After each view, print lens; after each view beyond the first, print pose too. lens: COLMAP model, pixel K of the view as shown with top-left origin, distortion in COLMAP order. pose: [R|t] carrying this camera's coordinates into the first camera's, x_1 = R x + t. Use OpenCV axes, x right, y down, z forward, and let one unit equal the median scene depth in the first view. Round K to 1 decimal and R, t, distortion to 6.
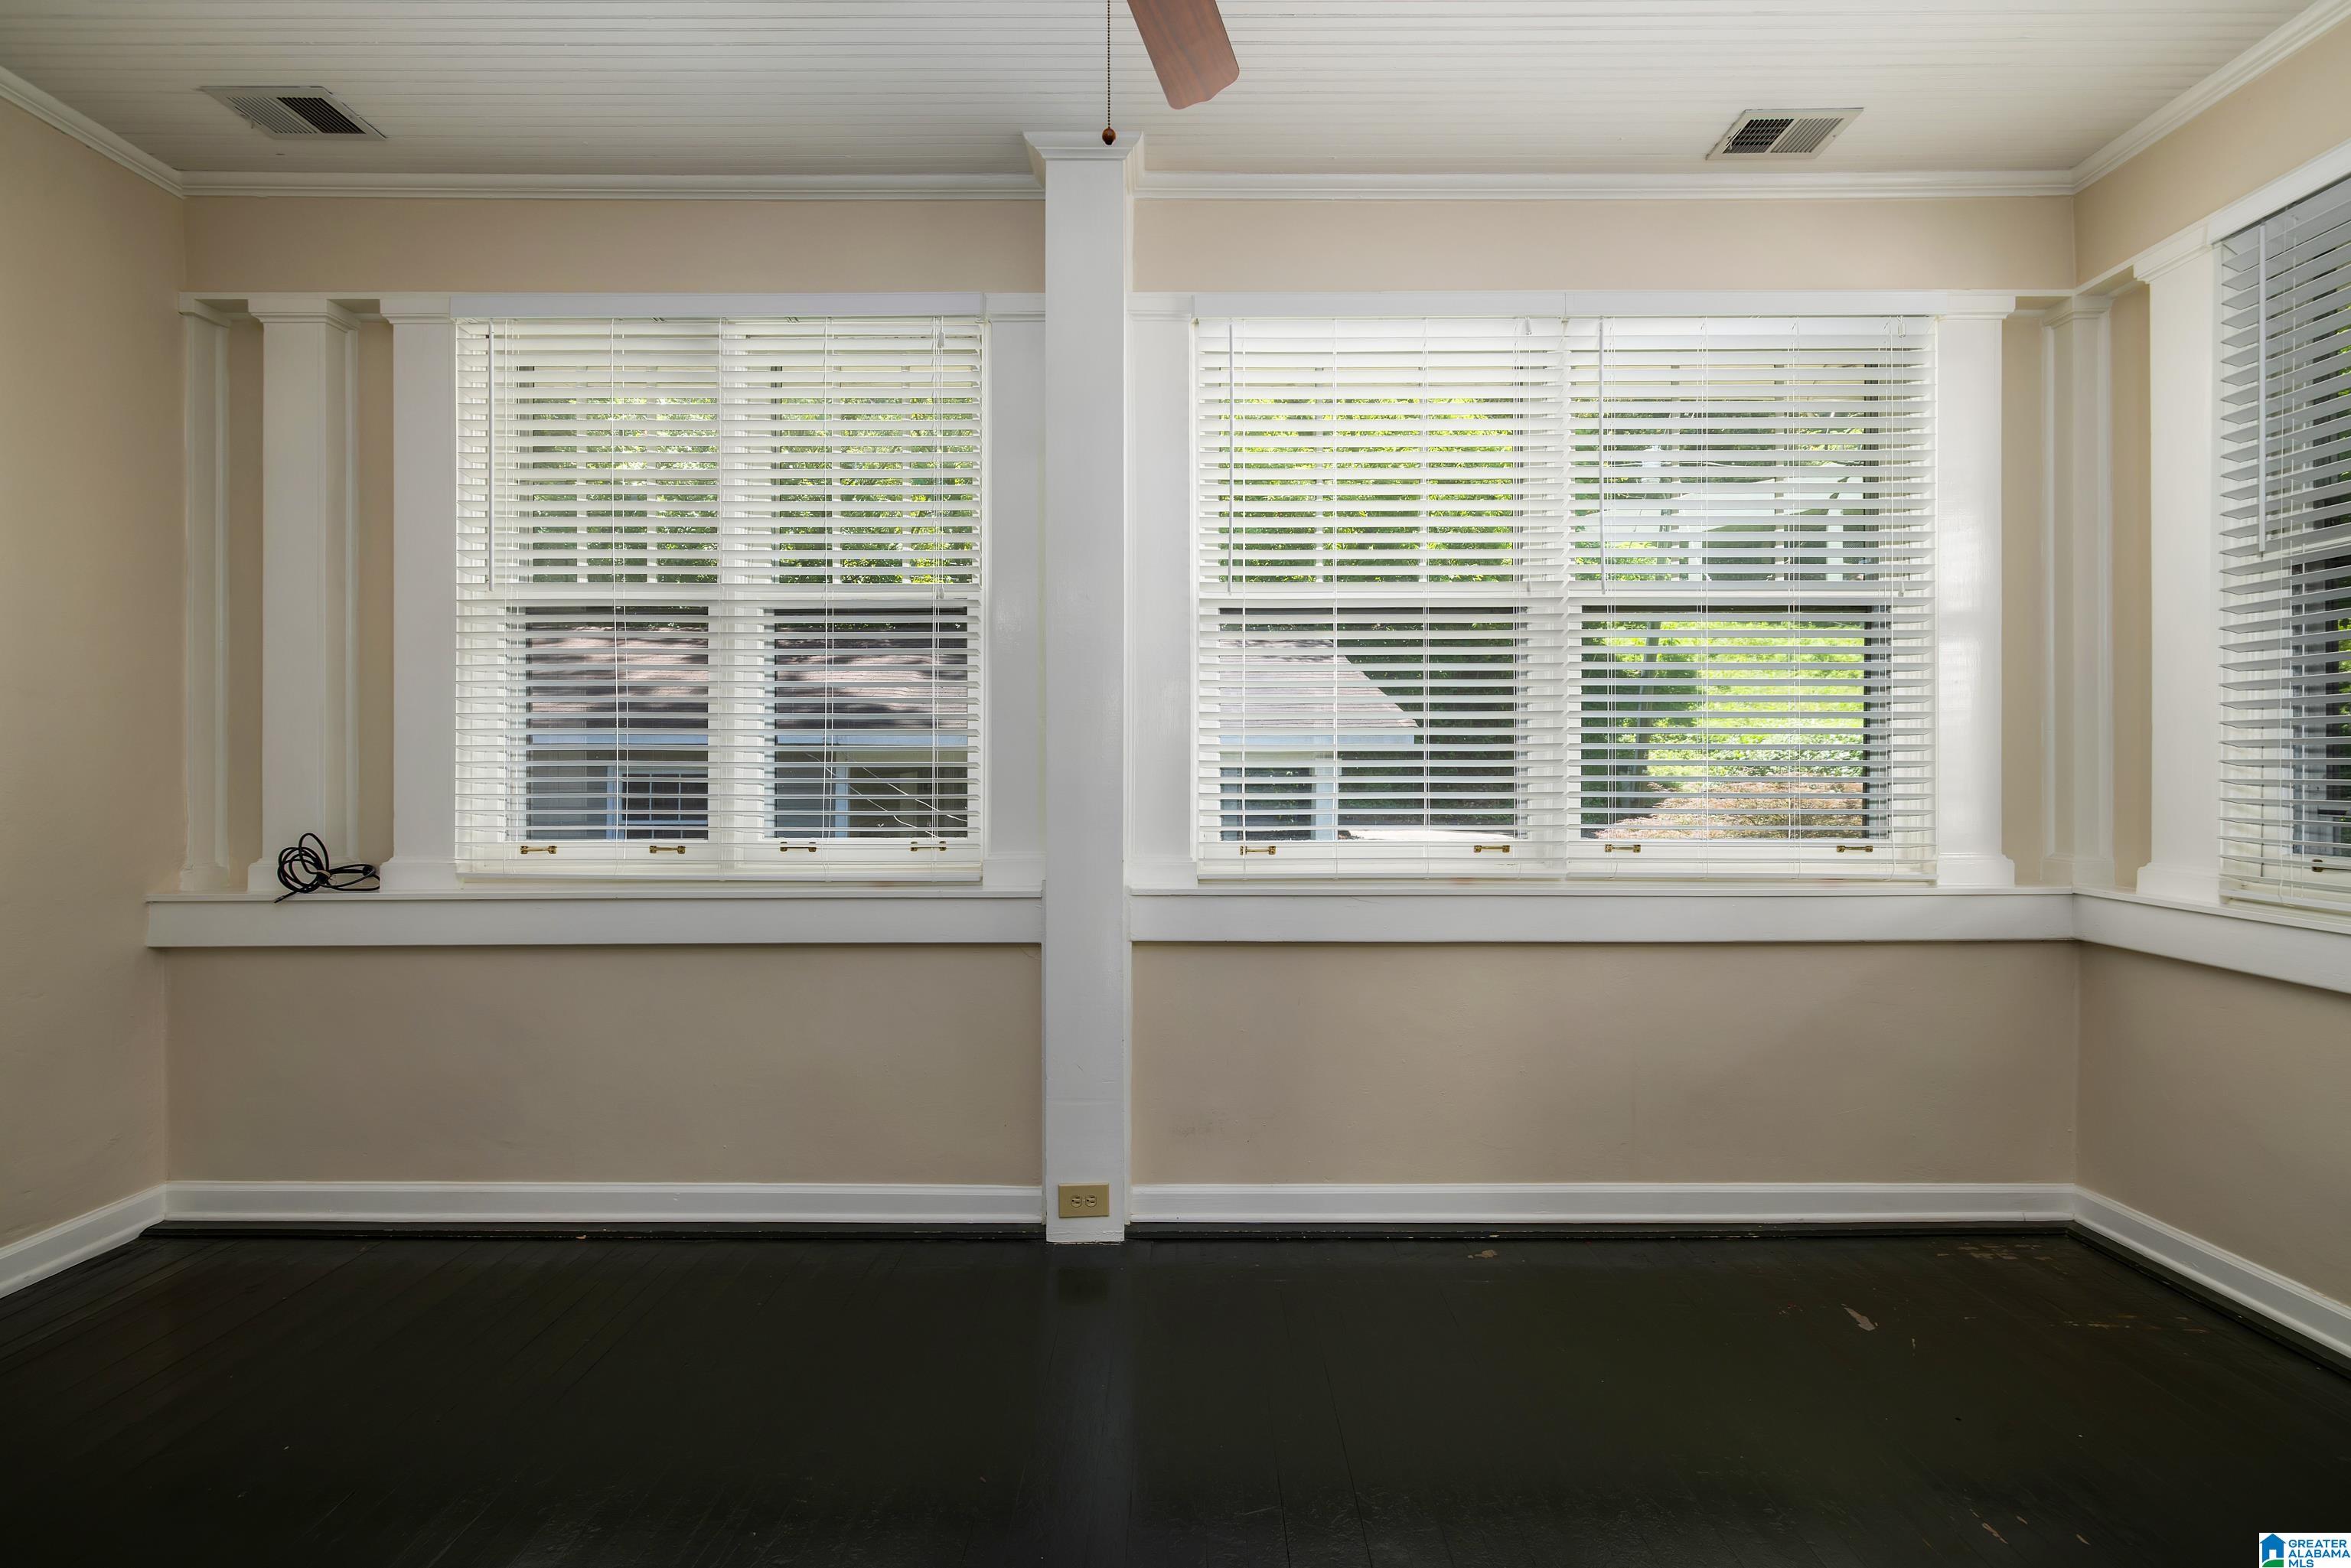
lens RADIAL K [[894.1, 0, 1176.5], [0, 894.1, 776.6], [0, 0, 1]] dist [0.006475, -0.000137]
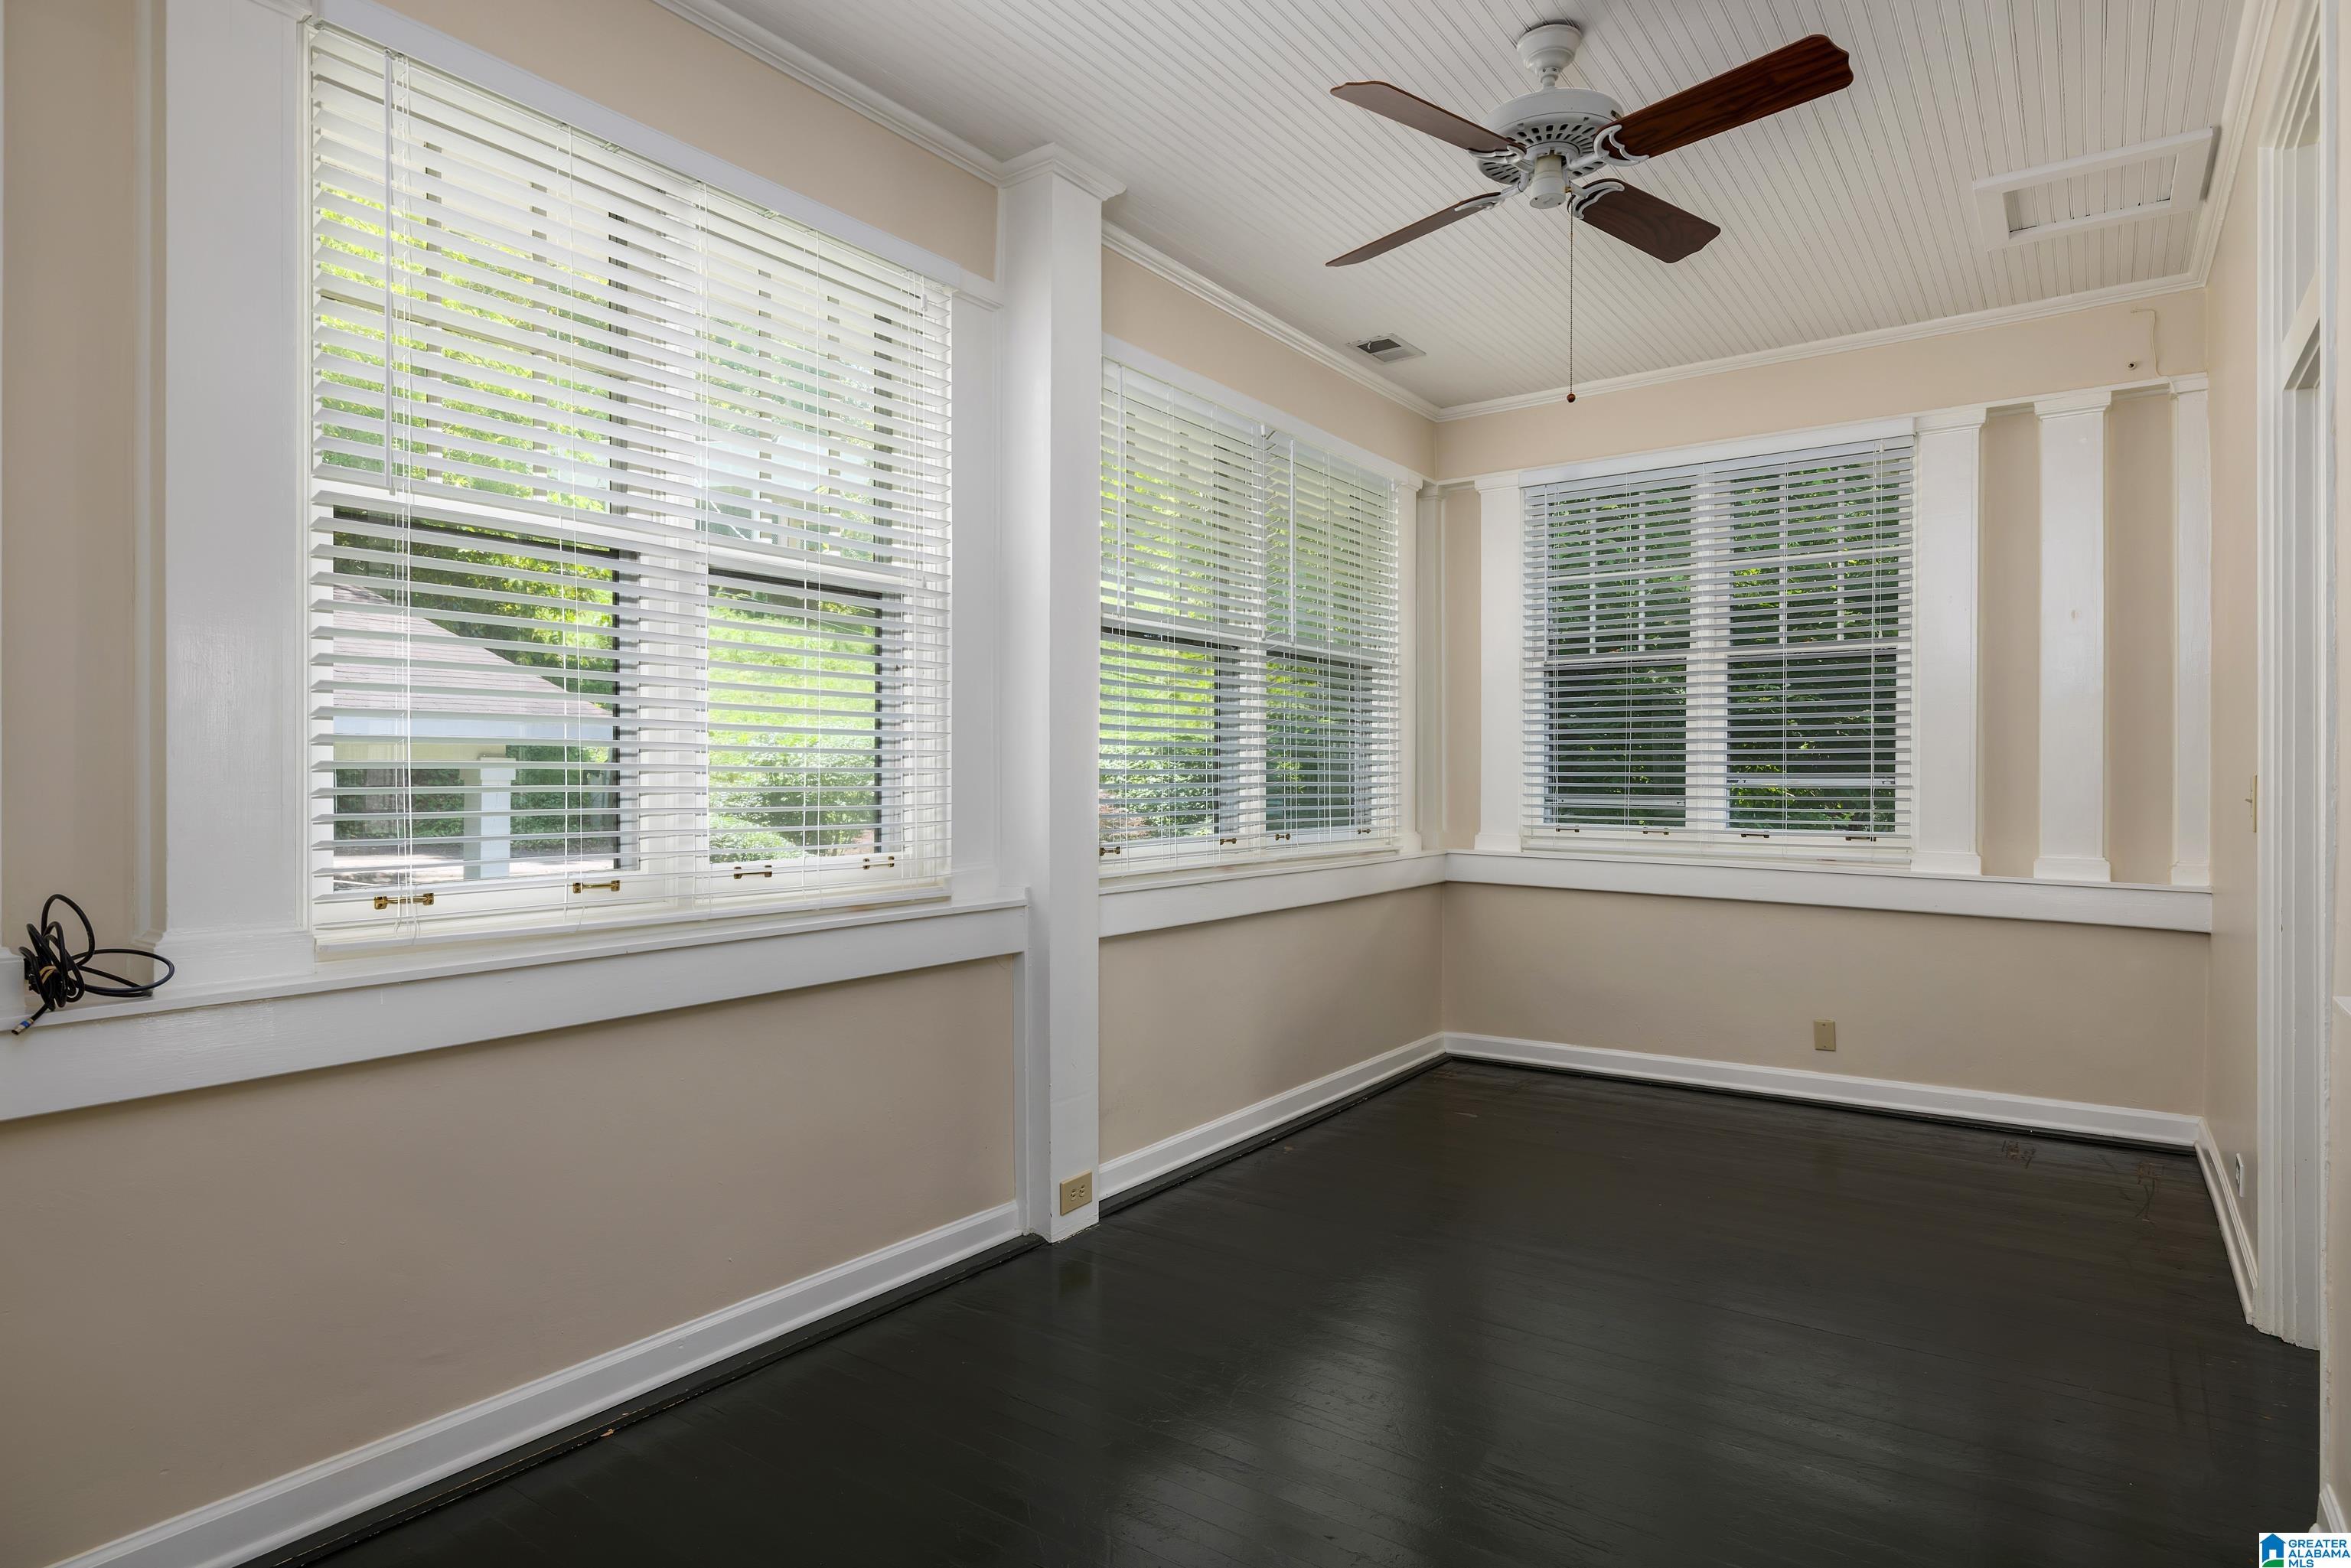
lens RADIAL K [[1368.8, 0, 1176.1], [0, 1368.8, 787.6], [0, 0, 1]] dist [0.045232, -0.000308]
pose [[0.562349, -0.003755, 0.826891, -1.248787], [0.003349, 0.999992, 0.002263, 0.001221], [-0.826893, 0.001497, 0.562357, 0.005780]]
